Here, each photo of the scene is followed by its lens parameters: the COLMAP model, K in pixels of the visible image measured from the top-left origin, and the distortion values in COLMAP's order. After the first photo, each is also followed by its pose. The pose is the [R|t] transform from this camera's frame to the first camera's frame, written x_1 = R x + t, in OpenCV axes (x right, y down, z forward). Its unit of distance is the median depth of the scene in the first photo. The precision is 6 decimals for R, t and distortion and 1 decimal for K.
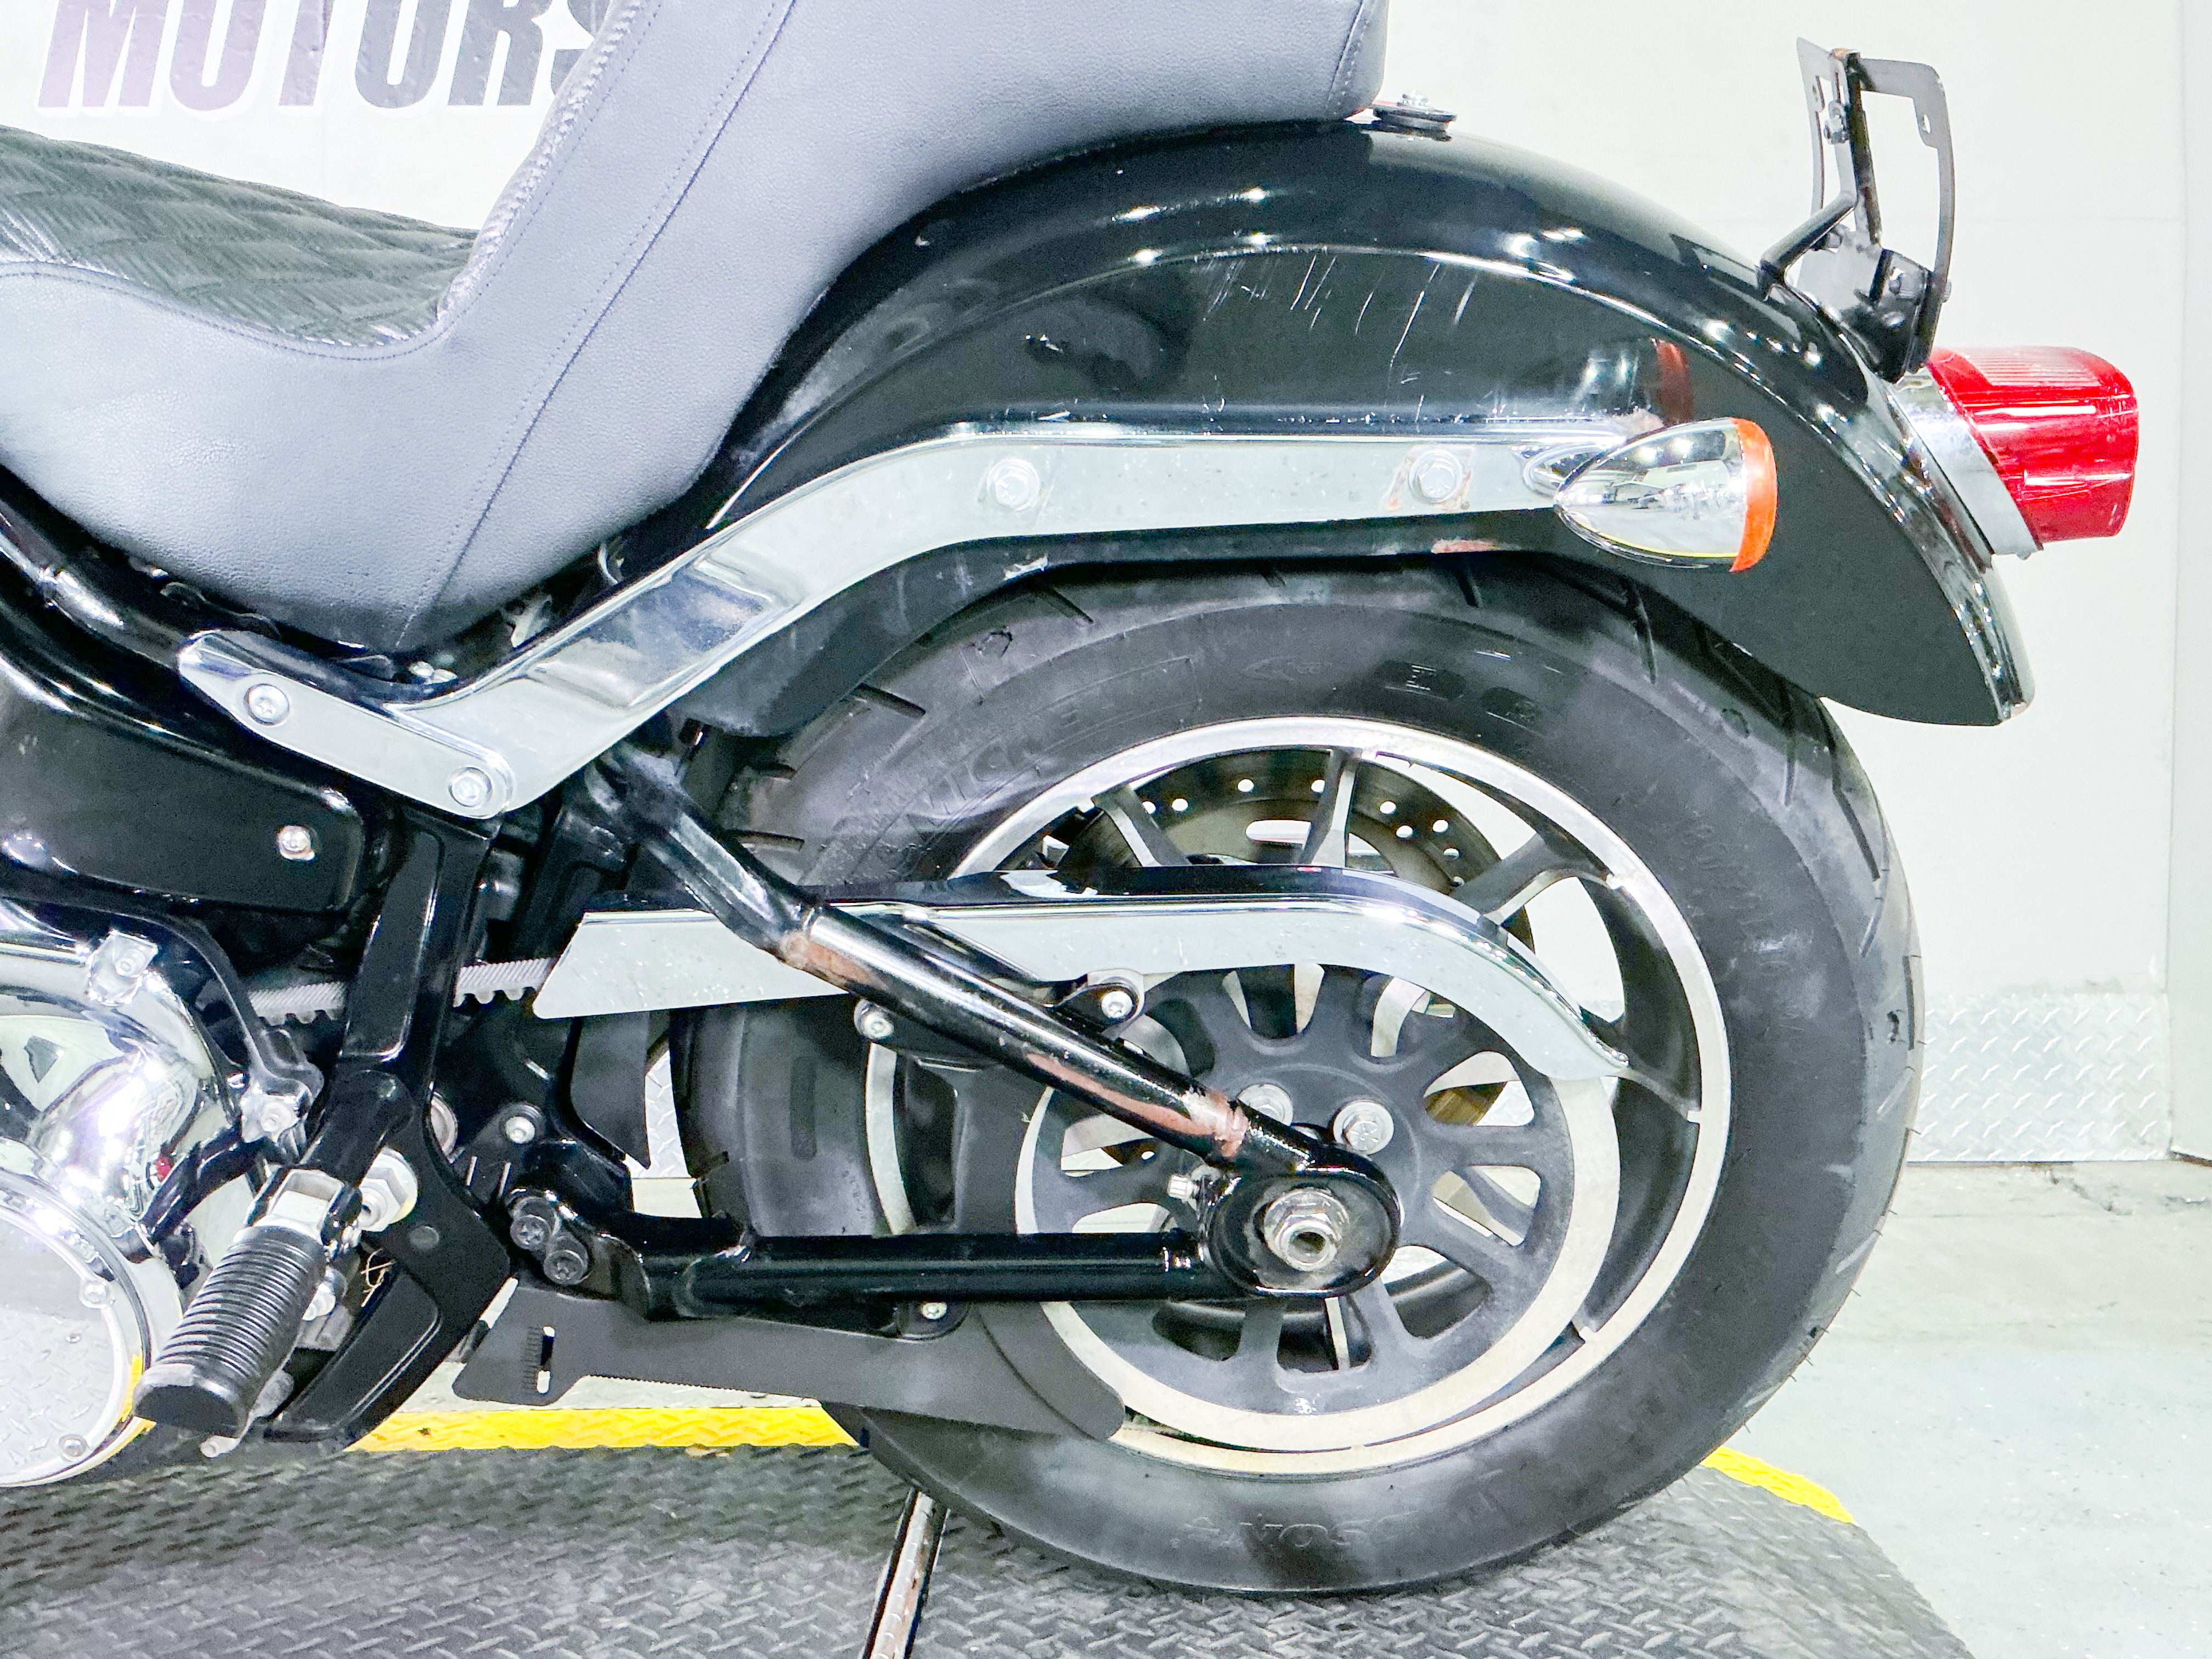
lens RADIAL K [[2224.2, 0, 1125.0], [0, 2224.2, 818.8], [0, 0, 1]] dist [0.039110, 0.000000]
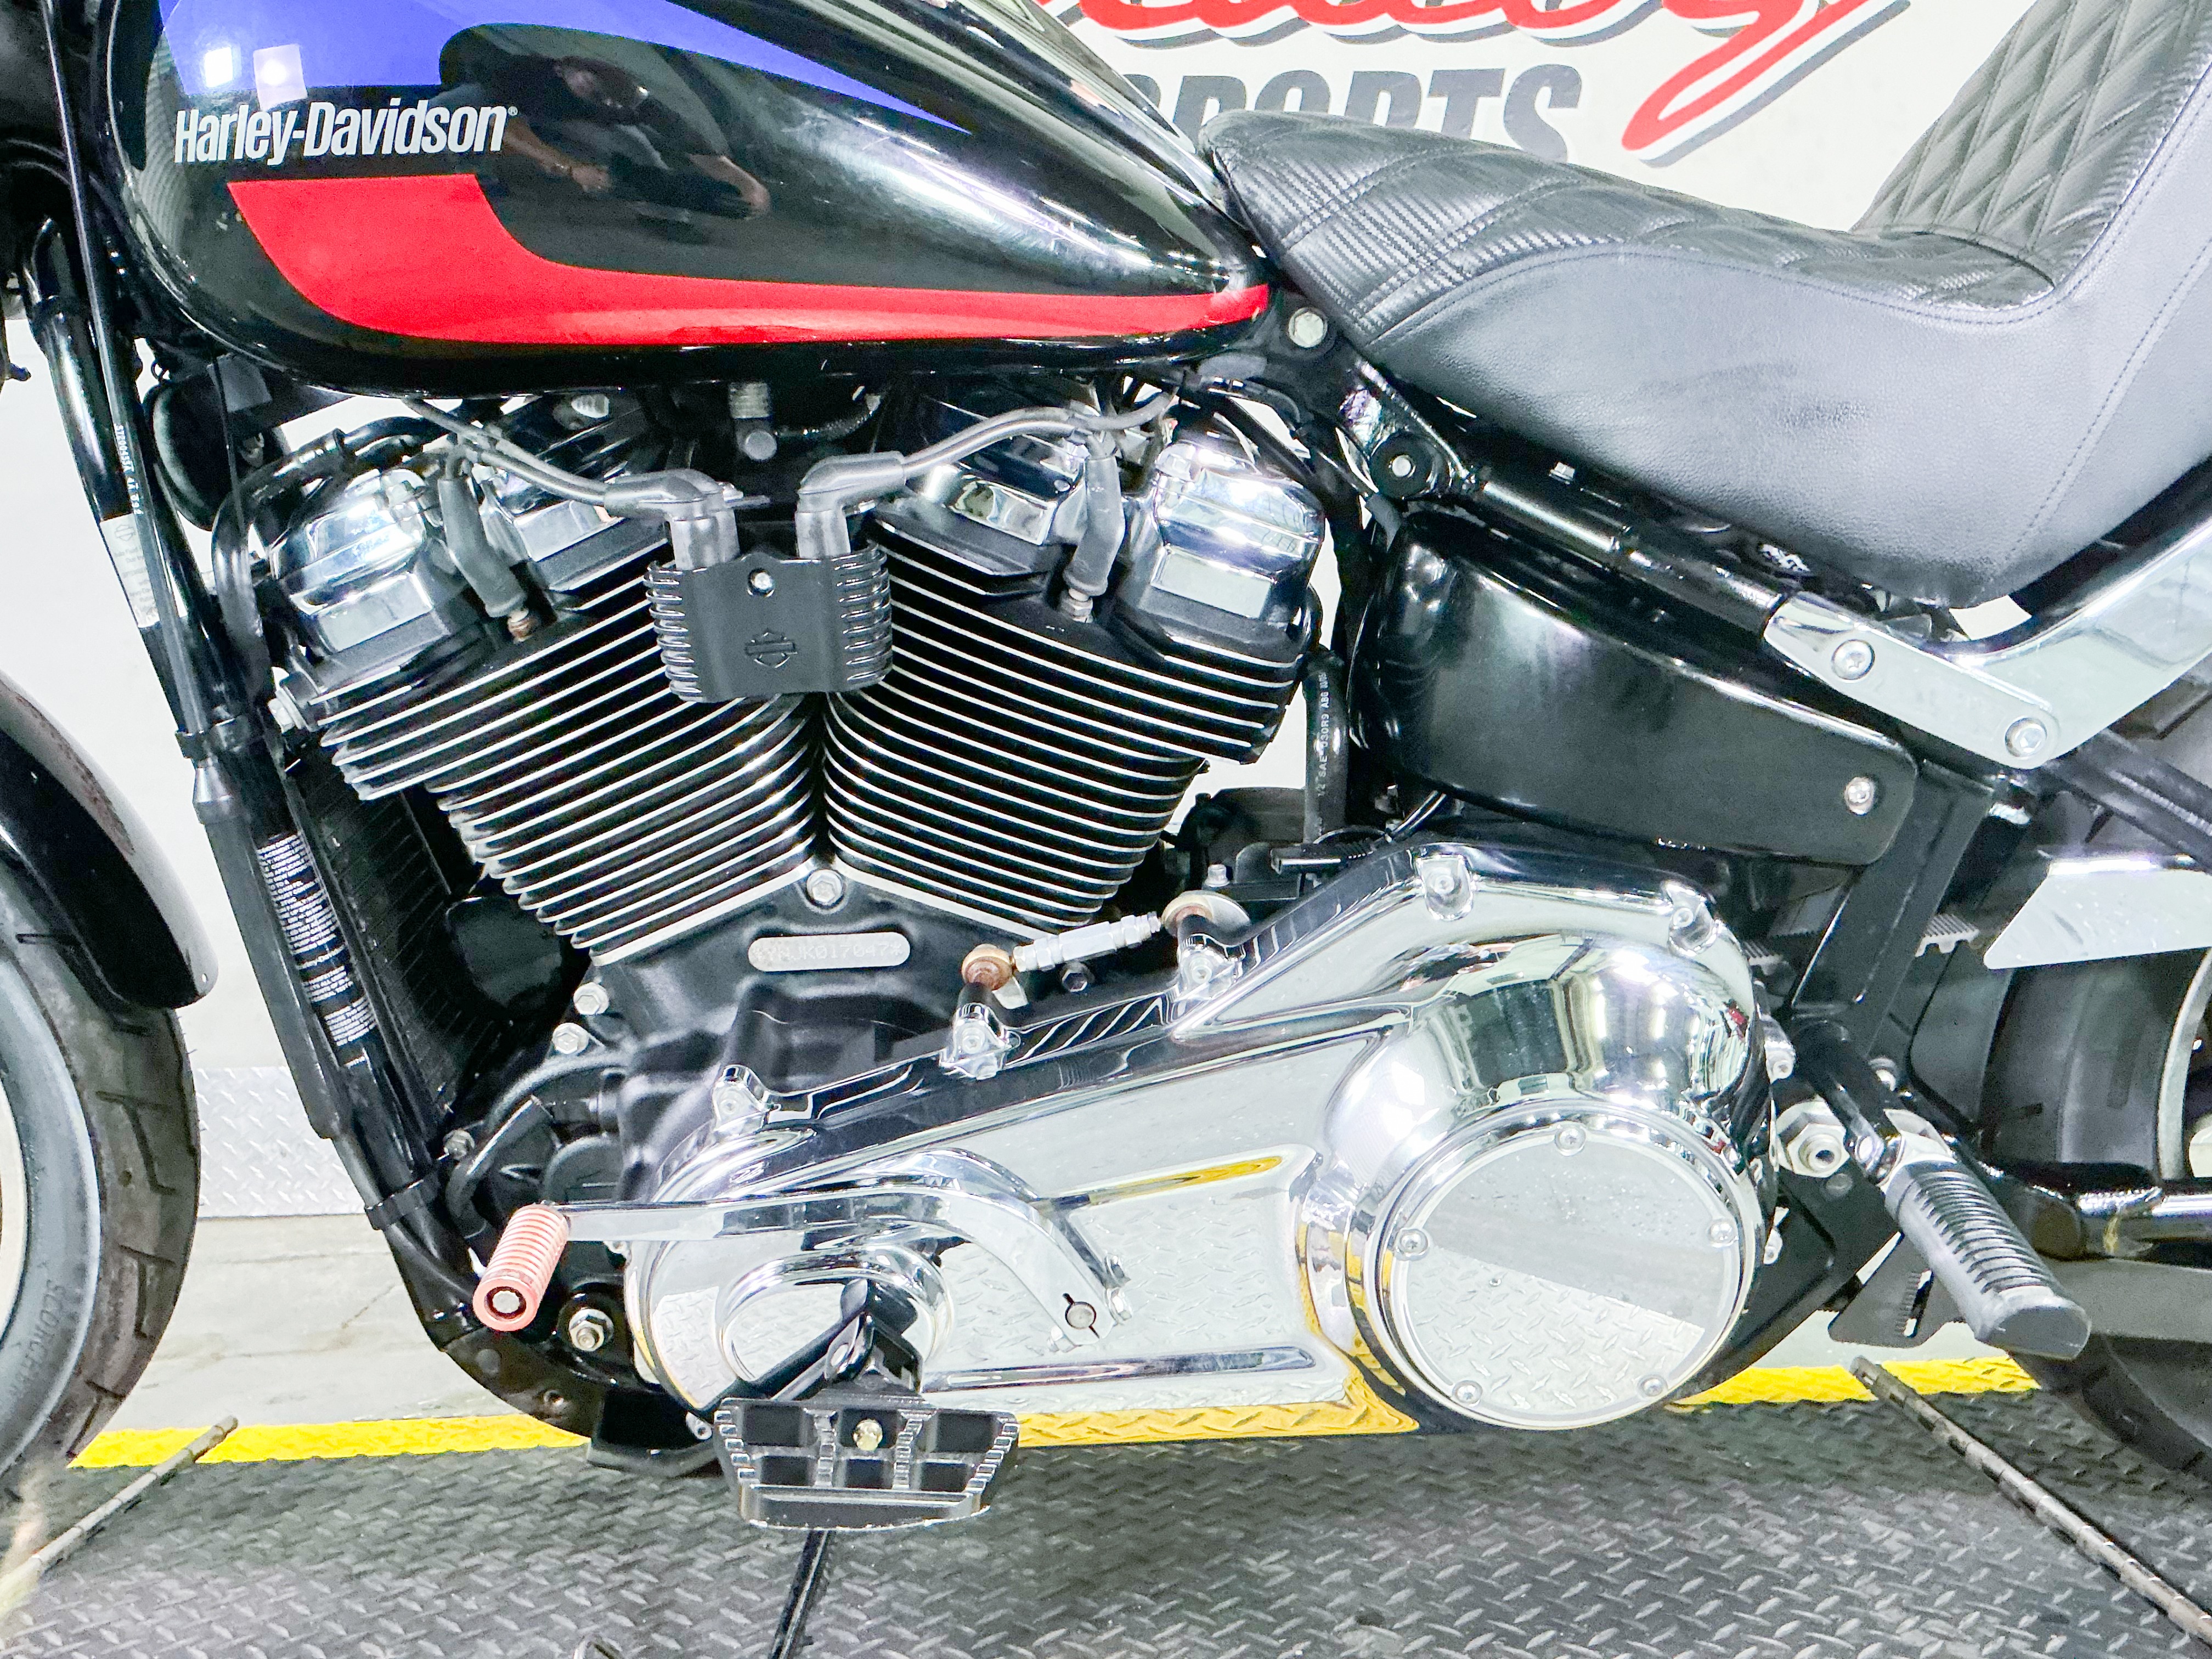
lens RADIAL K [[1933.6, 0, 1106.2], [0, 1933.6, 848.0], [0, 0, 1]] dist [0.043485, -0.073092]
pose [[0.999633, -0.019766, 0.018541, -0.659888], [0.020123, 0.999611, -0.019308, 0.040421], [-0.018152, 0.019674, 0.999642, 0.103508]]
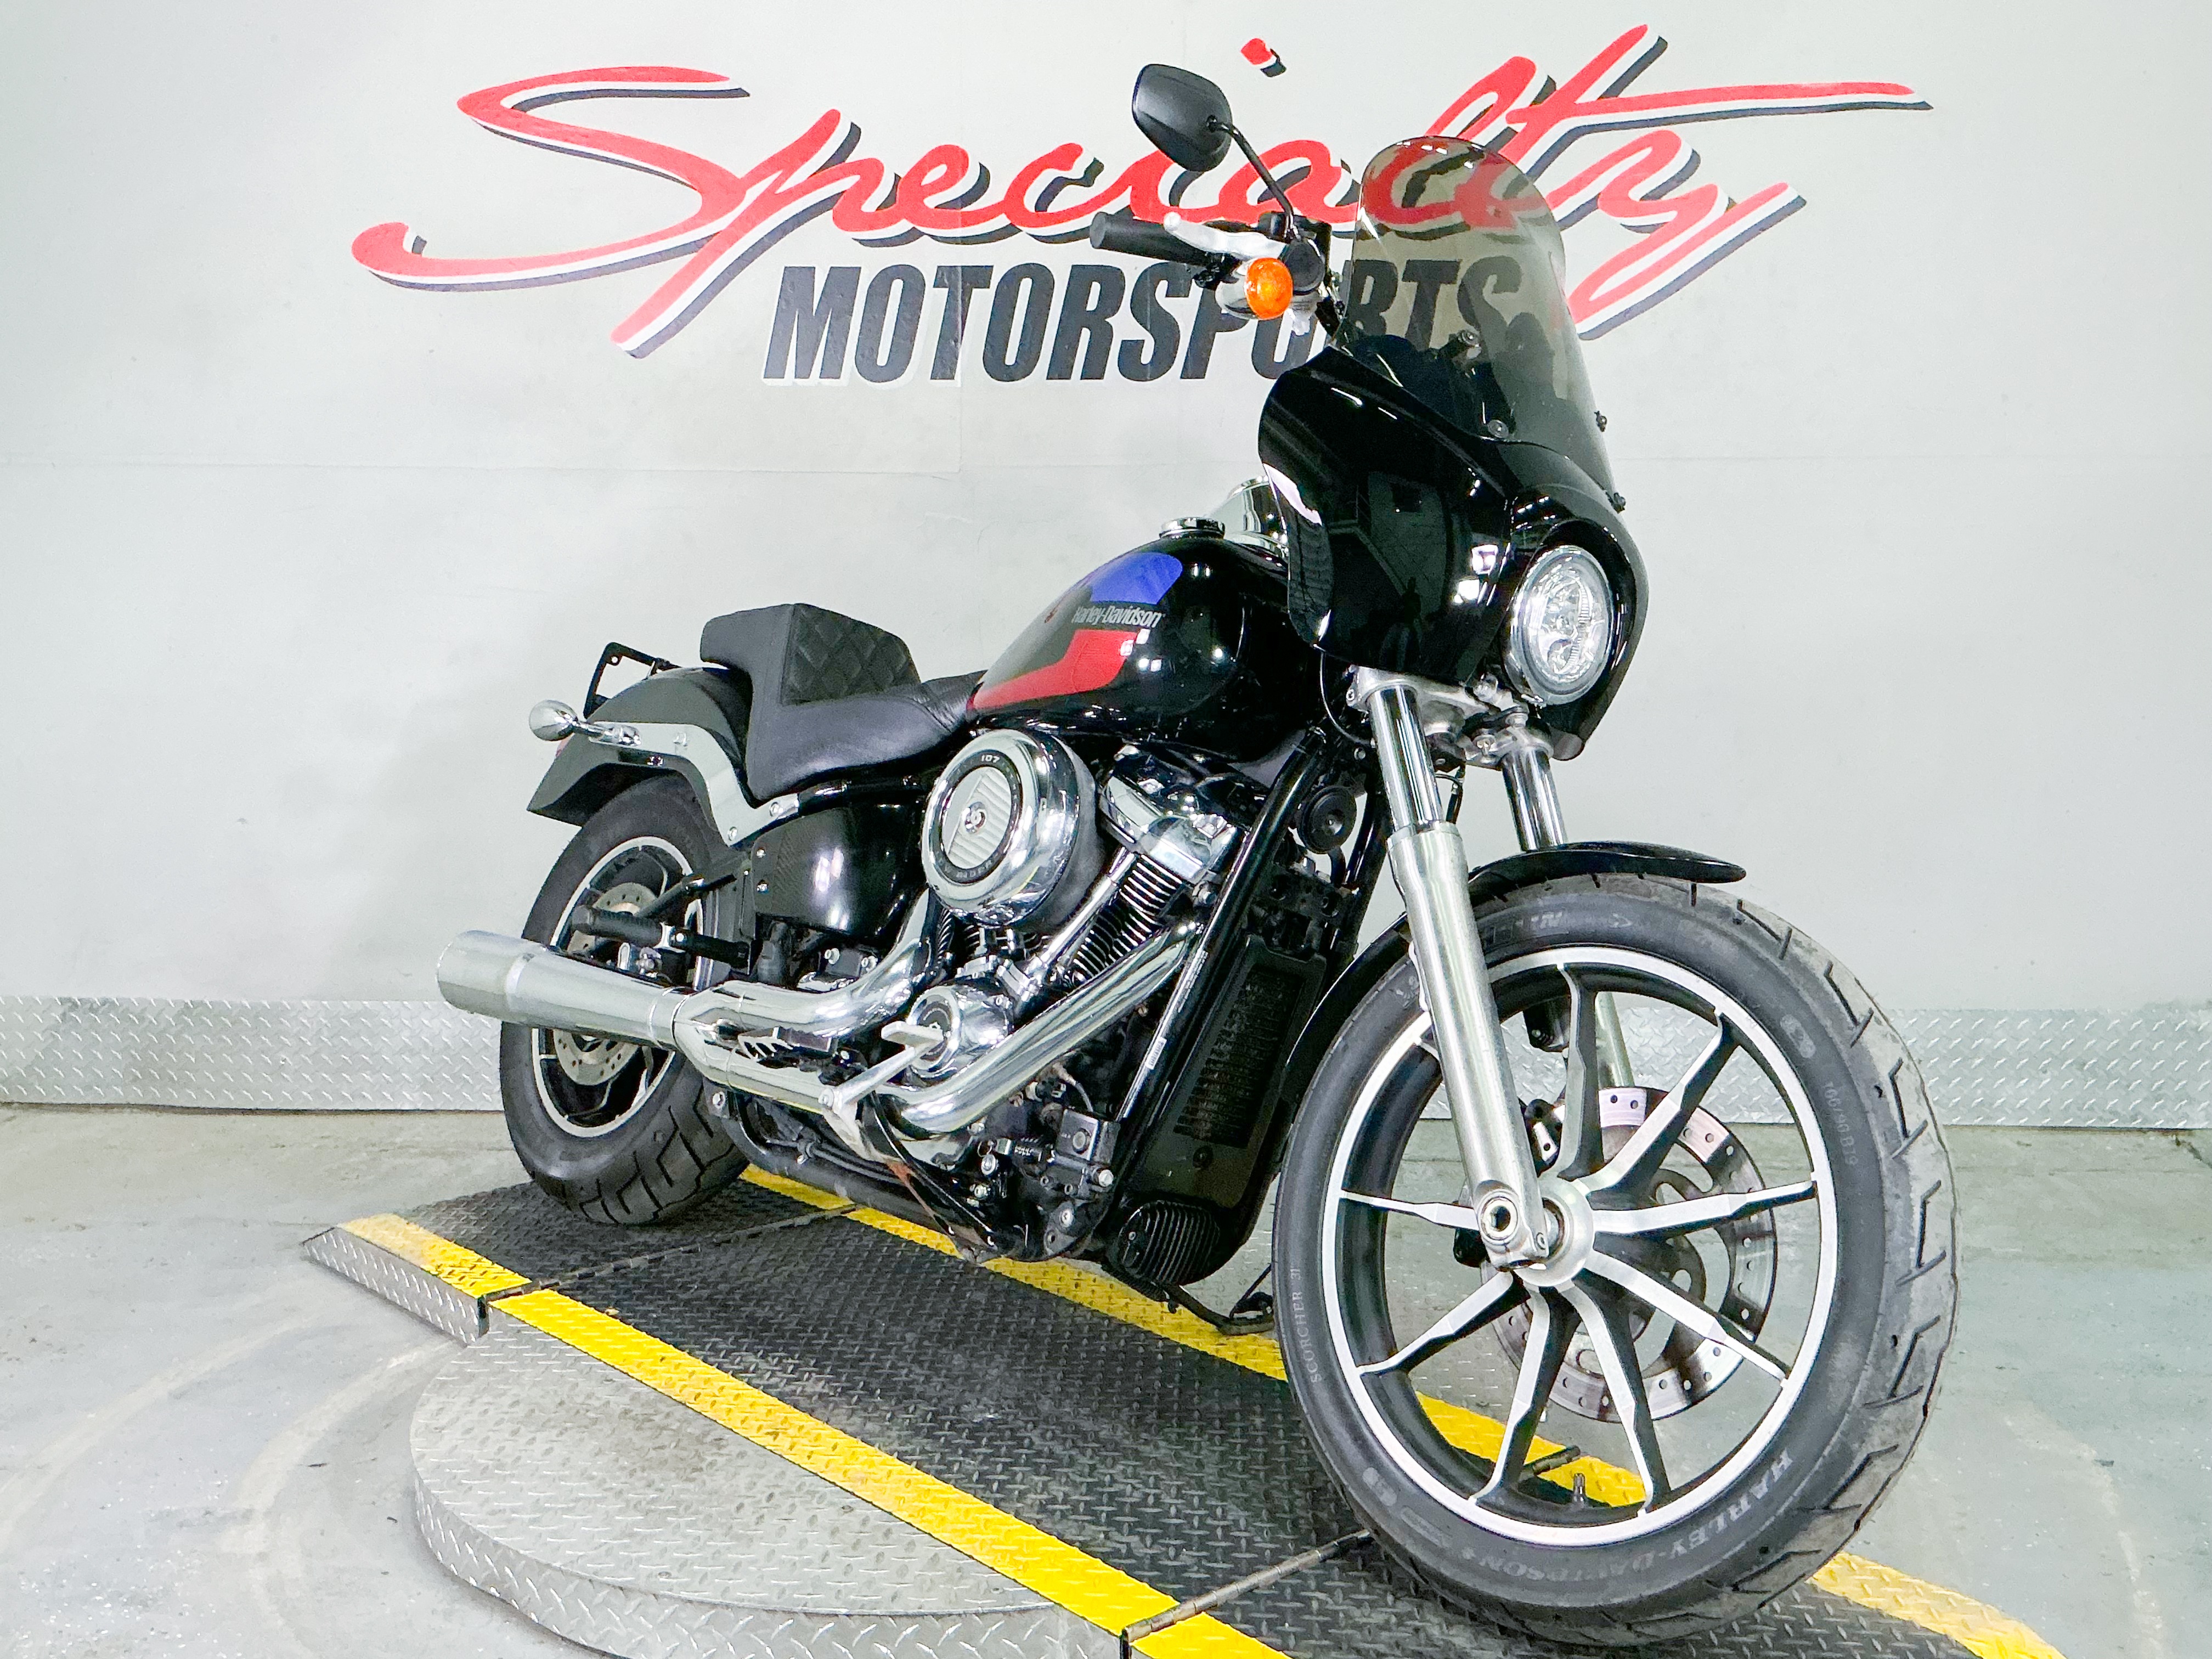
lens RADIAL K [[2224.2, 0, 1110.5], [0, 2224.2, 820.2], [0, 0, 1]] dist [0.039110, 0.000000]
pose [[0.996770, 0.010463, -0.079621, -0.362967], [-0.005299, 0.997884, 0.064797, -0.323628], [0.080130, -0.064166, 0.994717, -1.118376]]
